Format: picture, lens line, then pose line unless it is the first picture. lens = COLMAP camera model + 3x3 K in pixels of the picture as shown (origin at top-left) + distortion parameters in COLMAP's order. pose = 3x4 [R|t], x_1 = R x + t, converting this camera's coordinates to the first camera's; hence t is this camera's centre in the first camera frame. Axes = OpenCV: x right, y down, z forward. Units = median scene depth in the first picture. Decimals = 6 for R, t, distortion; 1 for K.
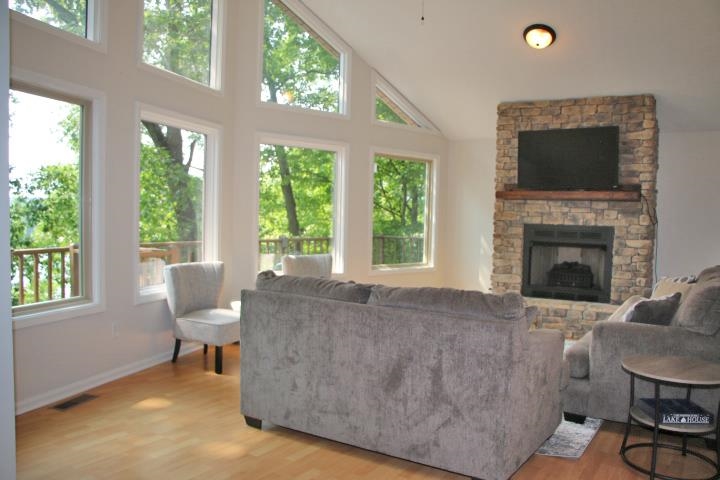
lens RADIAL K [[591.4, 0, 357.0], [0, 591.4, 245.8], [0, 0, 1]] dist [-0.154963, 0.141724]
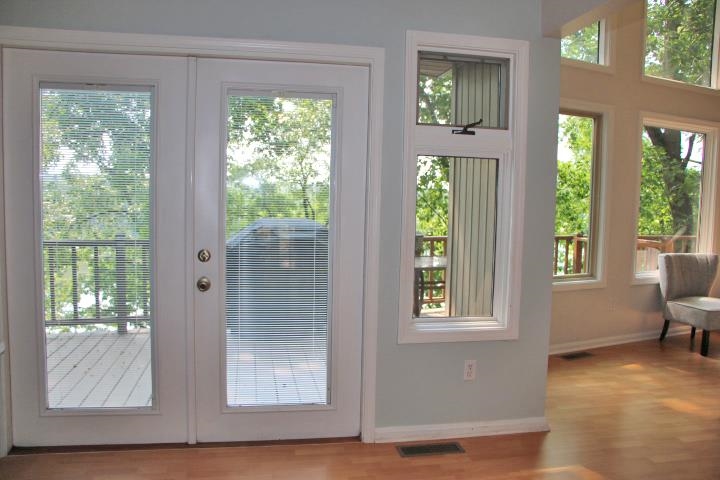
lens RADIAL K [[591.4, 0, 357.0], [0, 591.4, 245.8], [0, 0, 1]] dist [-0.154963, 0.141724]
pose [[0.696213, 0.055581, -0.715680, 0.055642], [-0.048474, 0.998362, 0.030379, 0.011928], [0.716197, 0.013542, 0.697767, -0.196662]]
